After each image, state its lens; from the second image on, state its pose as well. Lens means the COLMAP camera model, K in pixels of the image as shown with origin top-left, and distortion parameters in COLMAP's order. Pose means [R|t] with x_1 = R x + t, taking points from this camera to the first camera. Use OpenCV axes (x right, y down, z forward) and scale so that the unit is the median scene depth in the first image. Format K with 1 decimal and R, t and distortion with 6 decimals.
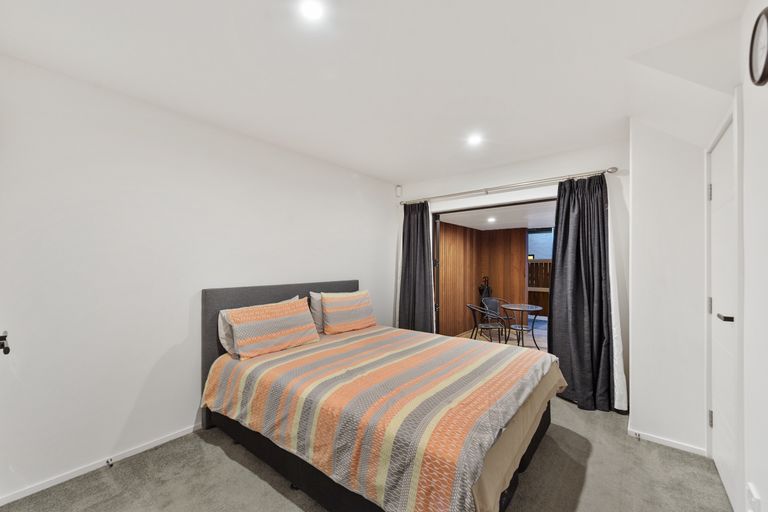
lens RADIAL K [[302.0, 0, 385.2], [0, 302.0, 259.0], [0, 0, 1]] dist [0.003001, -0.000116]
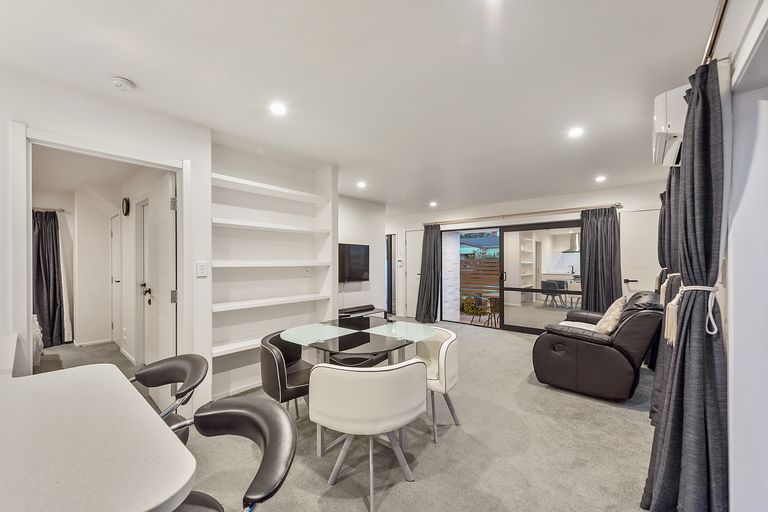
lens RADIAL K [[302.0, 0, 384.5], [0, 302.0, 260.8], [0, 0, 1]] dist [0.003001, -0.000116]
pose [[0.027253, -0.004383, 0.999619, -0.992810], [0.003649, 0.999984, 0.004285, 0.000228], [-0.999622, 0.003531, 0.027268, -0.959390]]
